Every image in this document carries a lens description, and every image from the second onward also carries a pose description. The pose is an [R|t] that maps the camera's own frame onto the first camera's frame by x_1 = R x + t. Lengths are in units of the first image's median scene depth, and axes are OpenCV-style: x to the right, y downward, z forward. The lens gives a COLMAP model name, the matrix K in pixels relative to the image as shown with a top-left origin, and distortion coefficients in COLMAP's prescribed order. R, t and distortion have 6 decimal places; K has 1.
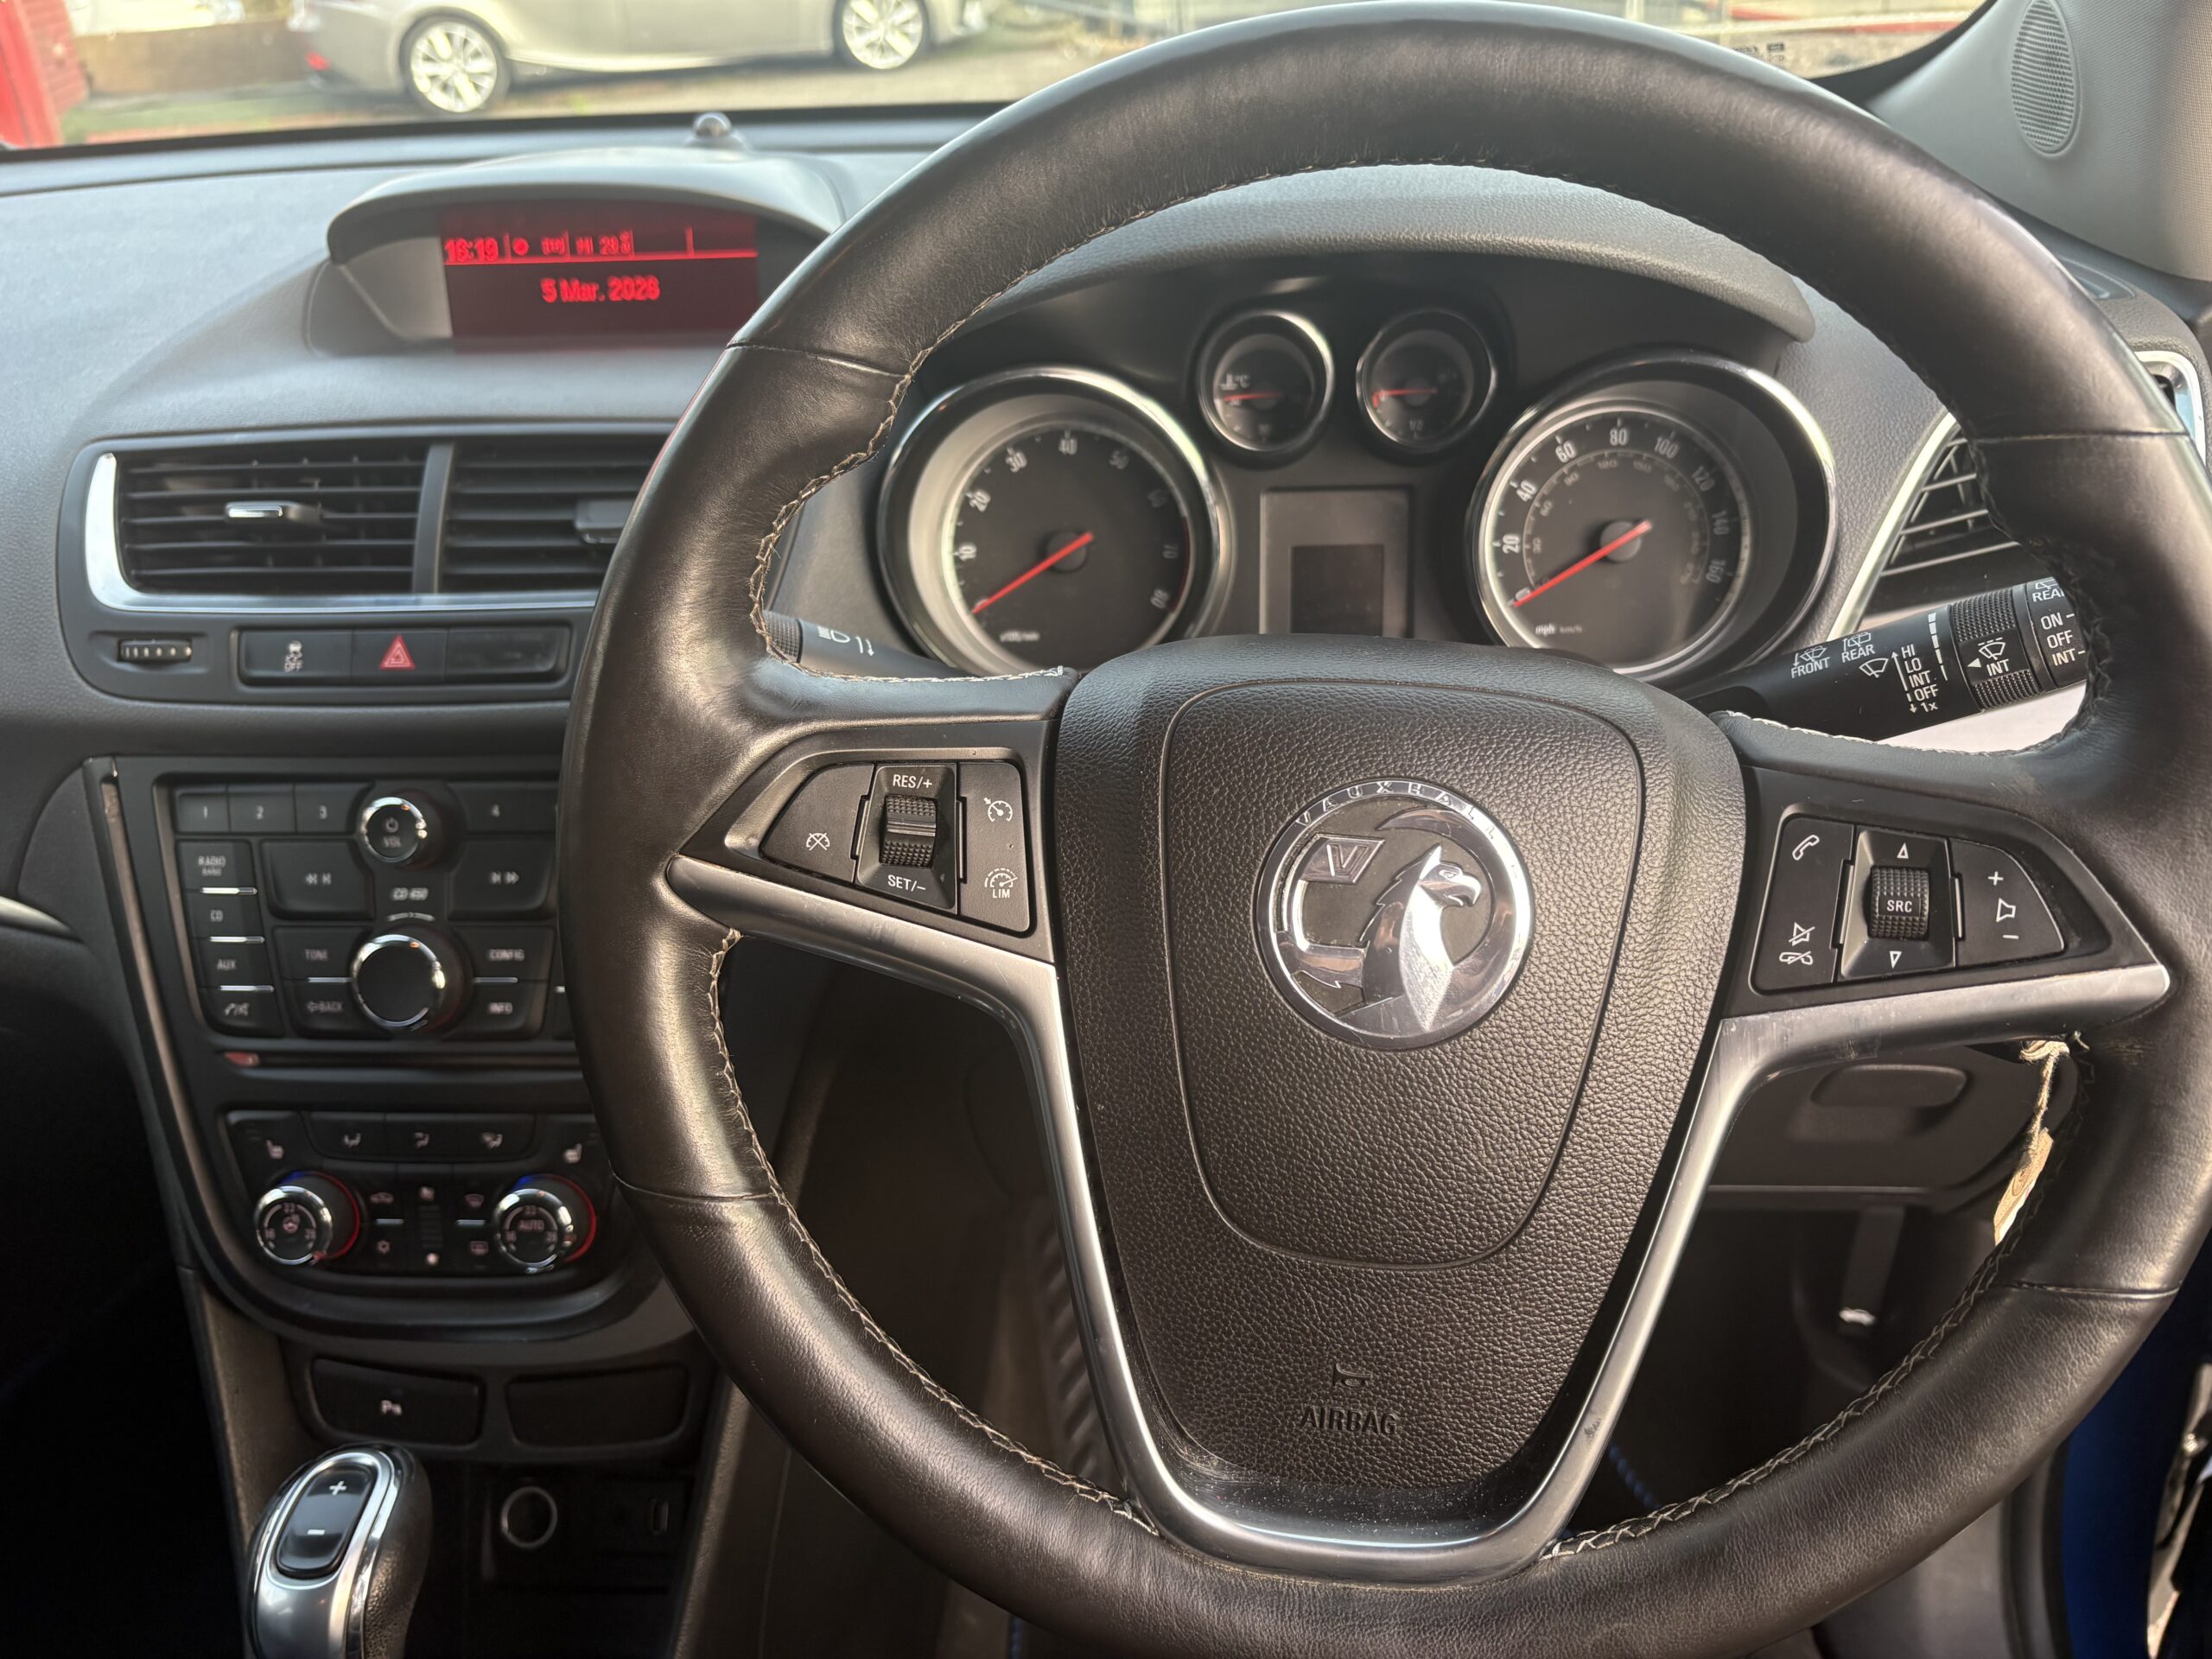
lens RADIAL K [[1700.8, 0, 1126.4], [0, 1700.8, 839.5], [0, 0, 1]] dist [0.028976, -0.037150]
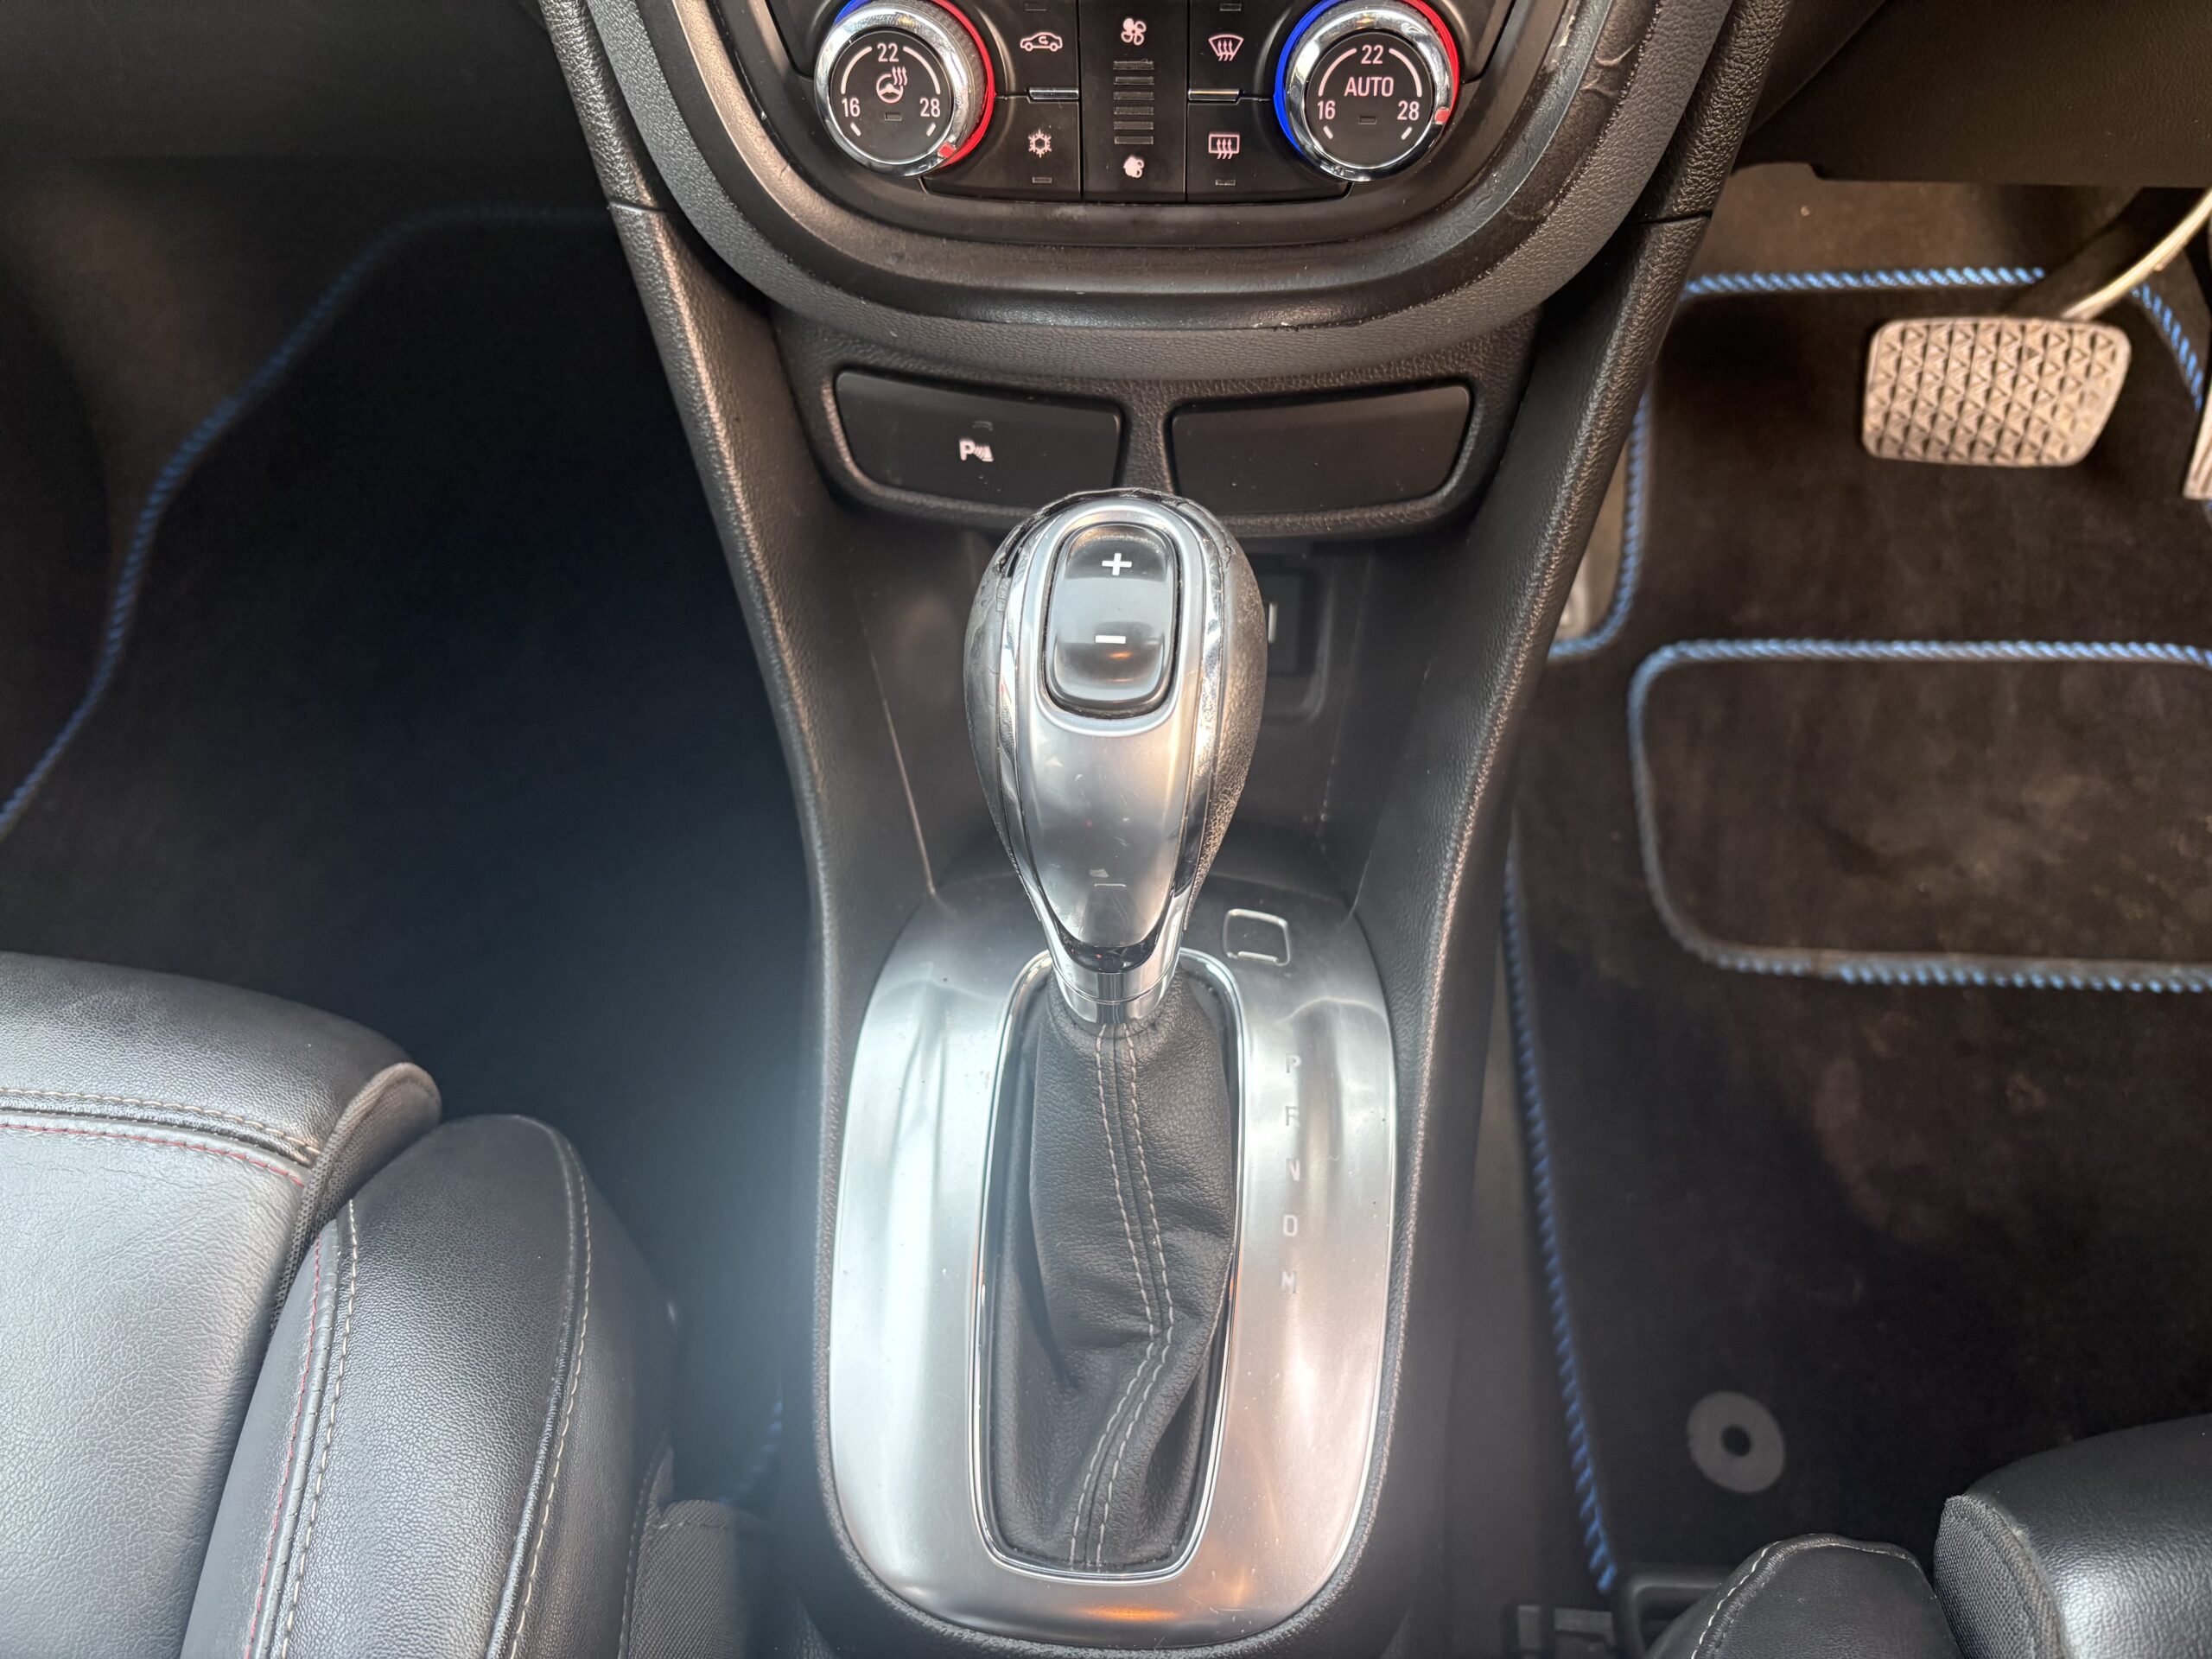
lens RADIAL K [[1700.8, 0, 1104.5], [0, 1700.8, 828.5], [0, 0, 1]] dist [0.028976, -0.037150]
pose [[0.999913, 0.009024, -0.009659, -0.416628], [-0.003410, 0.882091, 0.471066, 0.178862], [0.012771, -0.470992, 0.882045, 0.433597]]
